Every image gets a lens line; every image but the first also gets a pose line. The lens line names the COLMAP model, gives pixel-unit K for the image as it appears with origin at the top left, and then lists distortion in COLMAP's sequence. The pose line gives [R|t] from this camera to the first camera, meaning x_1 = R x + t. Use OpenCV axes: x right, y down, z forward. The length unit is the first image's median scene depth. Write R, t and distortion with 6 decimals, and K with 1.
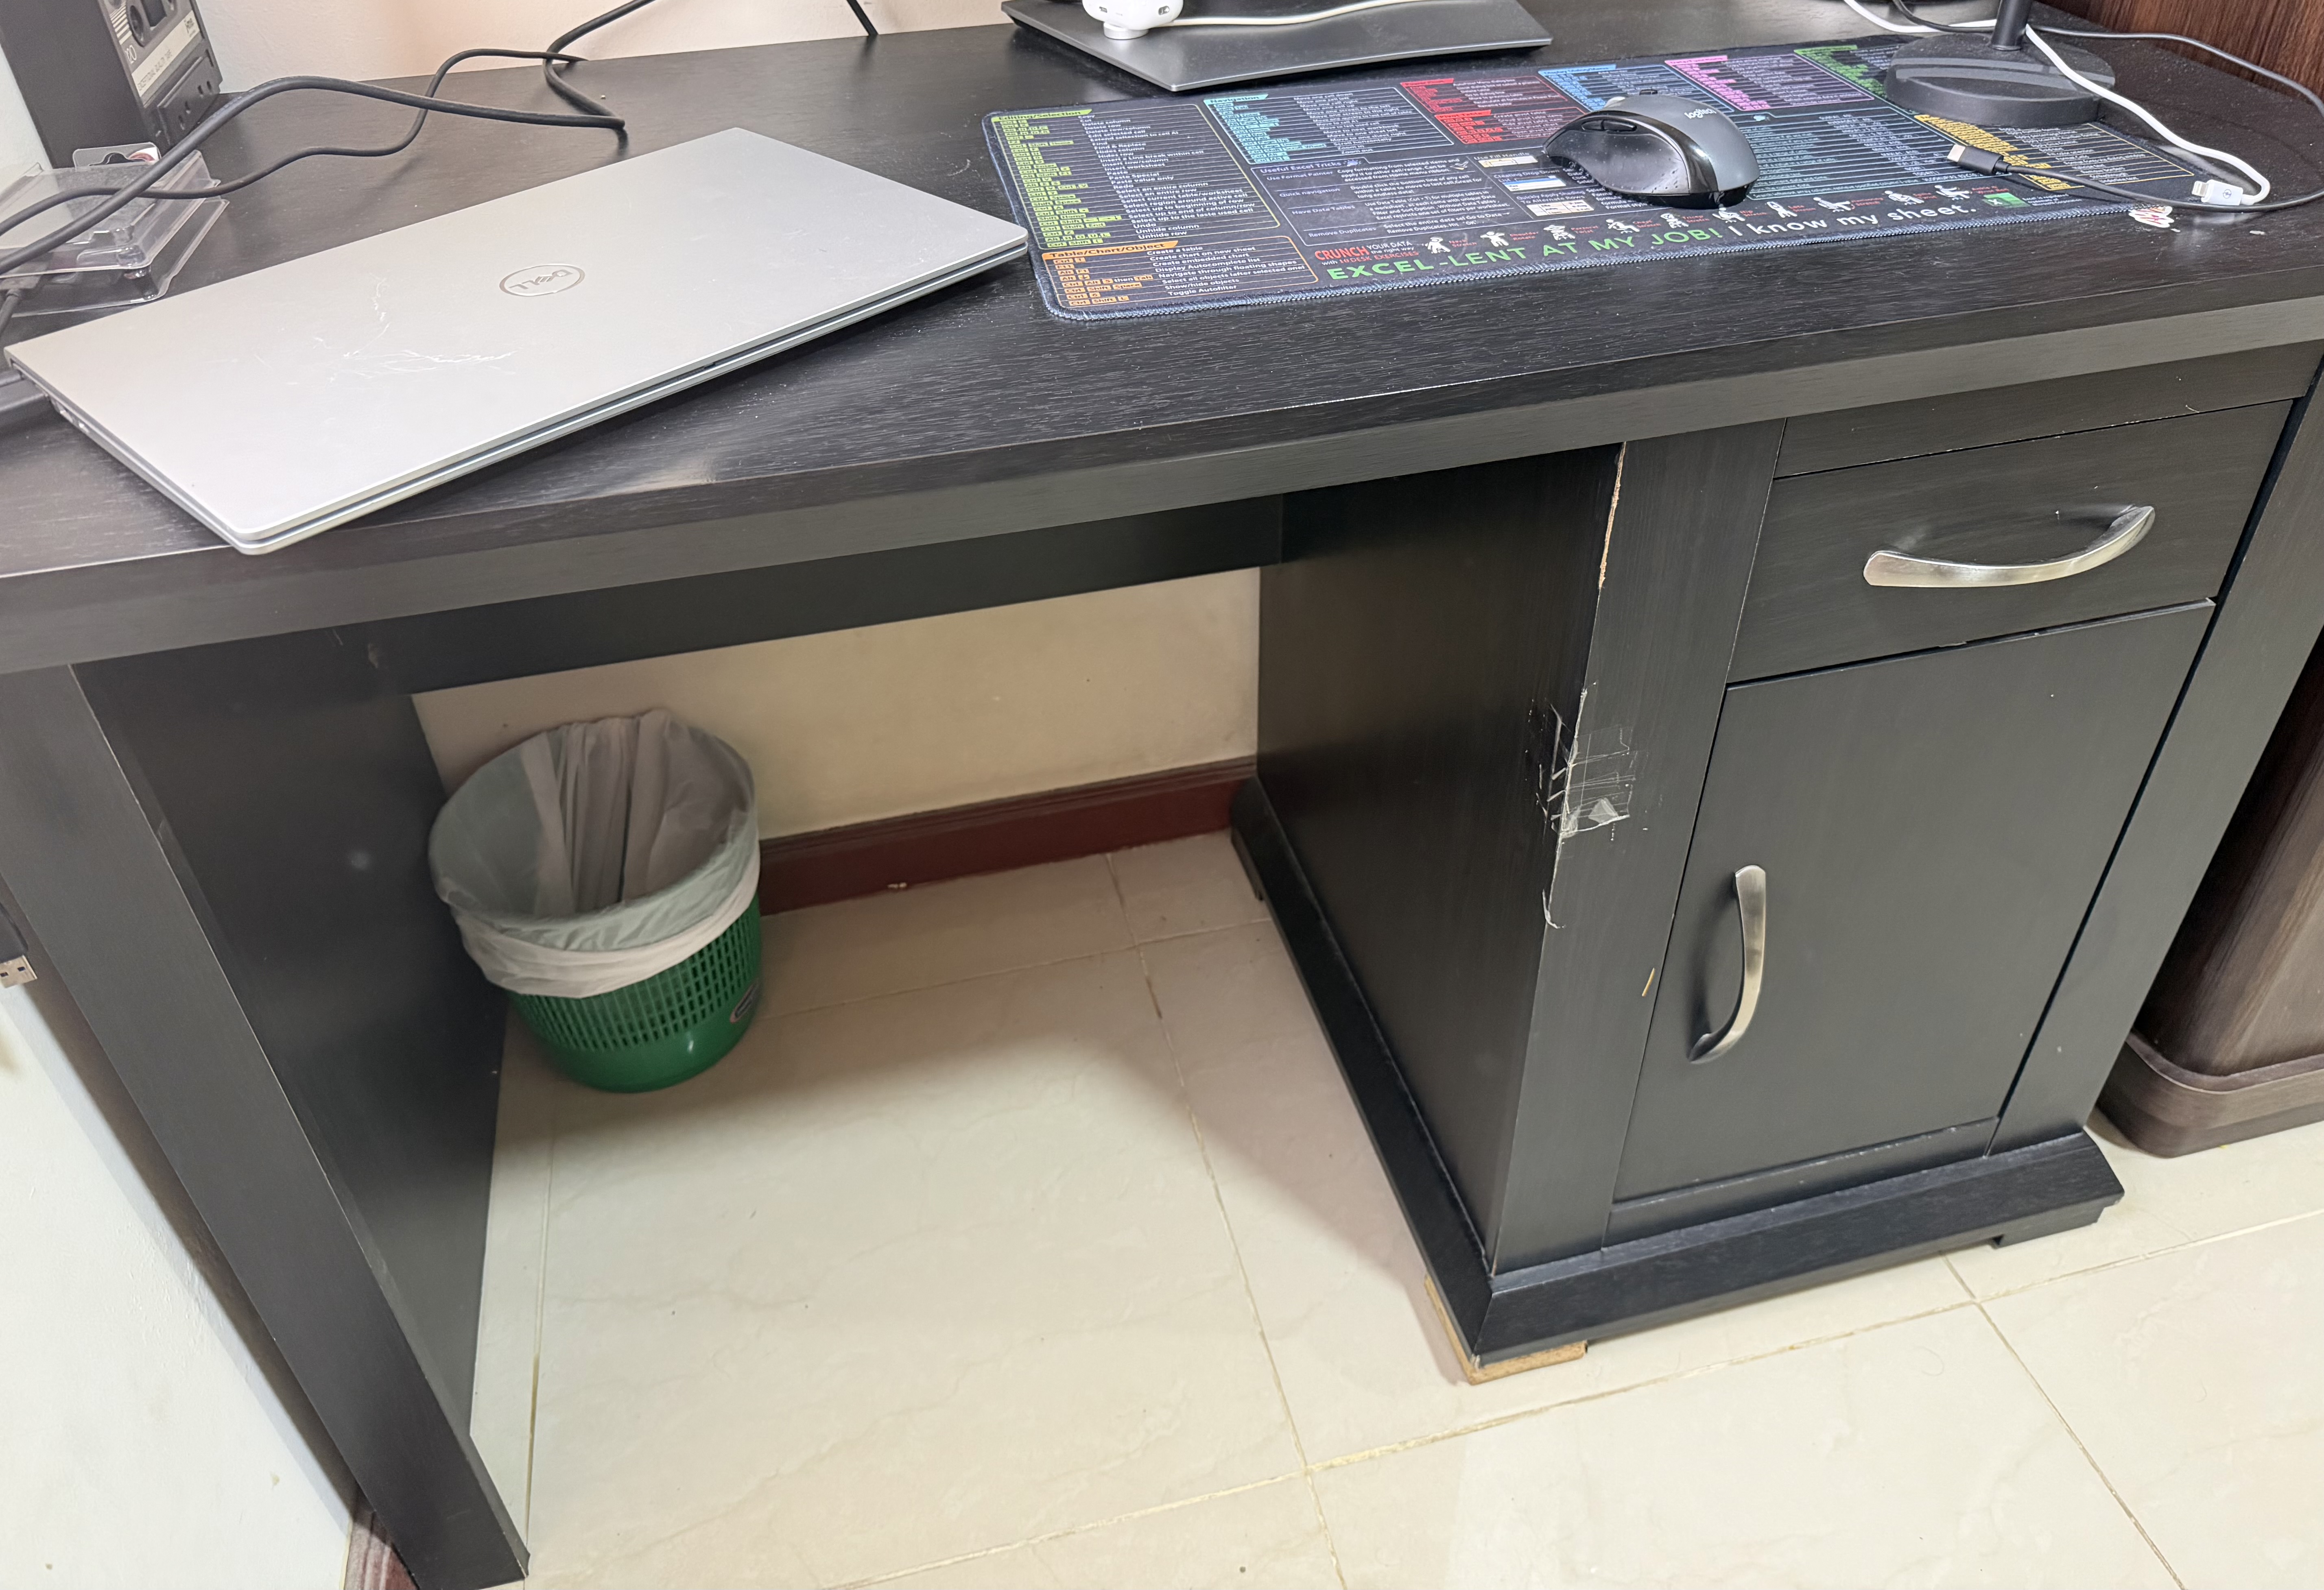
lens RADIAL K [[1656.7, 0, 1176.0], [0, 1656.7, 717.6], [0, 0, 1]] dist [0.003122, -0.025985]
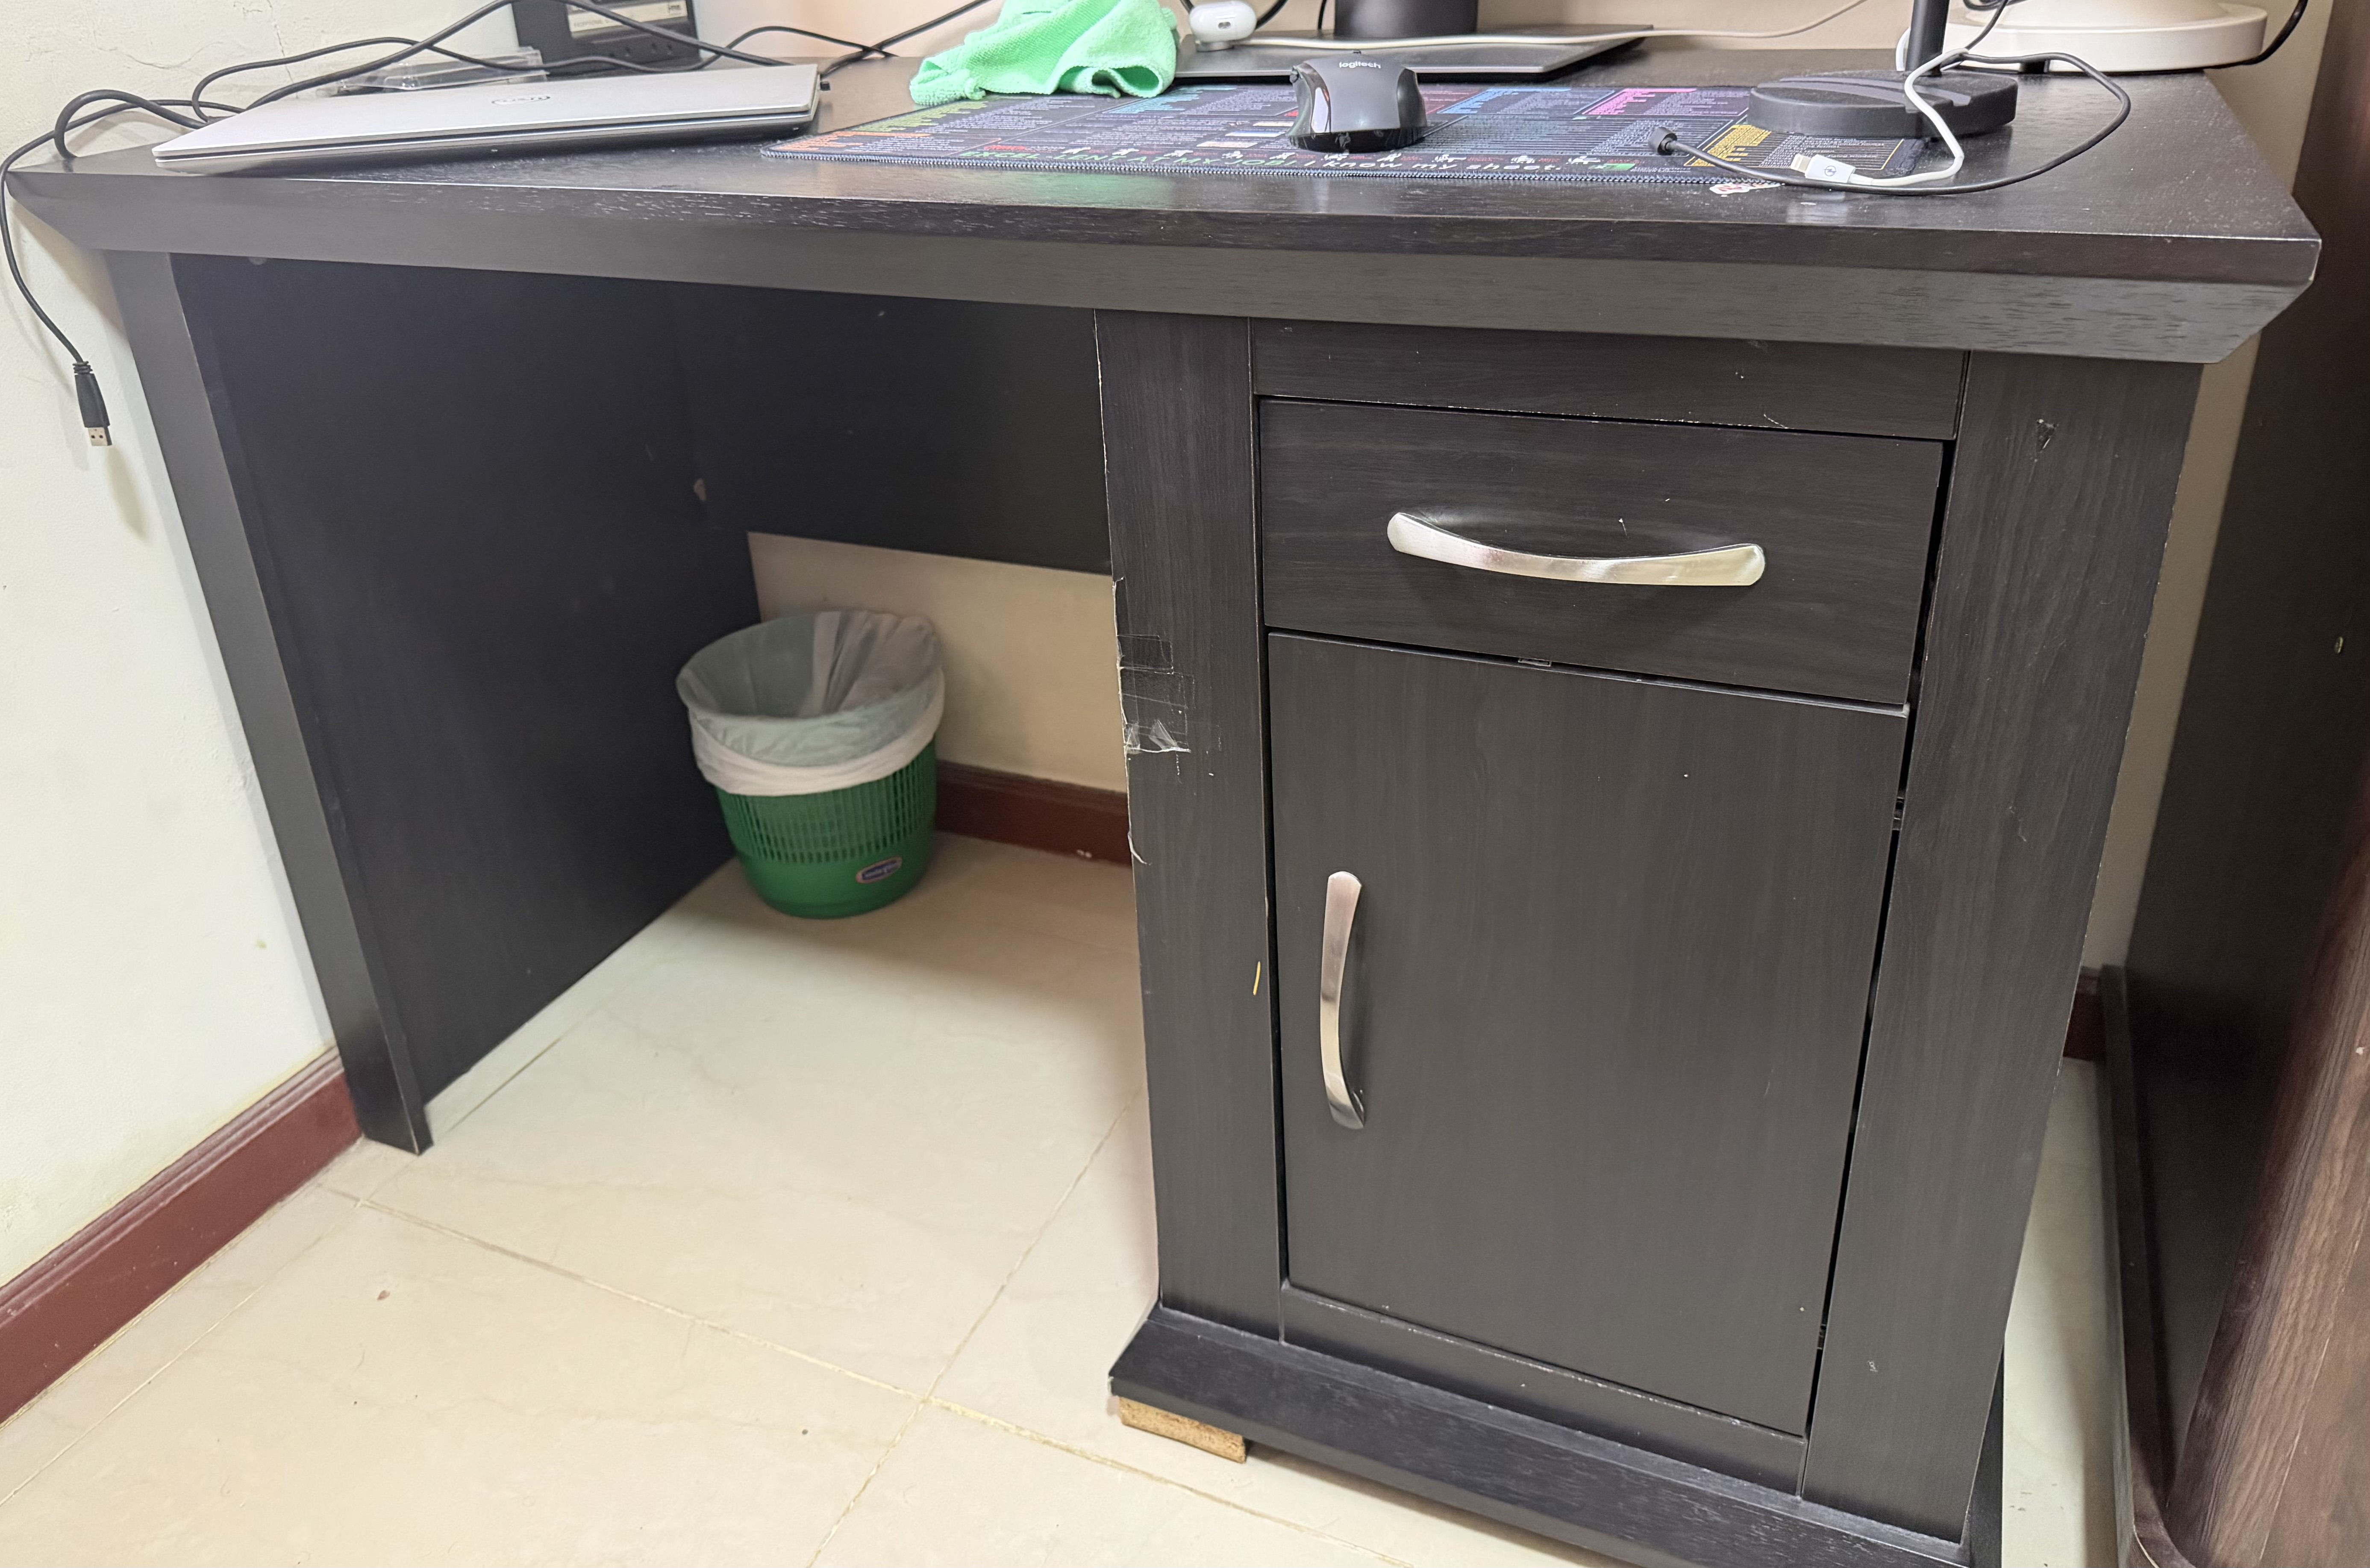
lens RADIAL K [[1717.8, 0, 1176.8], [0, 1717.8, 654.5], [0, 0, 1]] dist [0.005191, -0.024508]
pose [[0.789679, 0.242285, -0.563653, 0.748051], [-0.346631, 0.934228, -0.084055, 0.085297], [0.506215, 0.261756, 0.821724, 0.135603]]
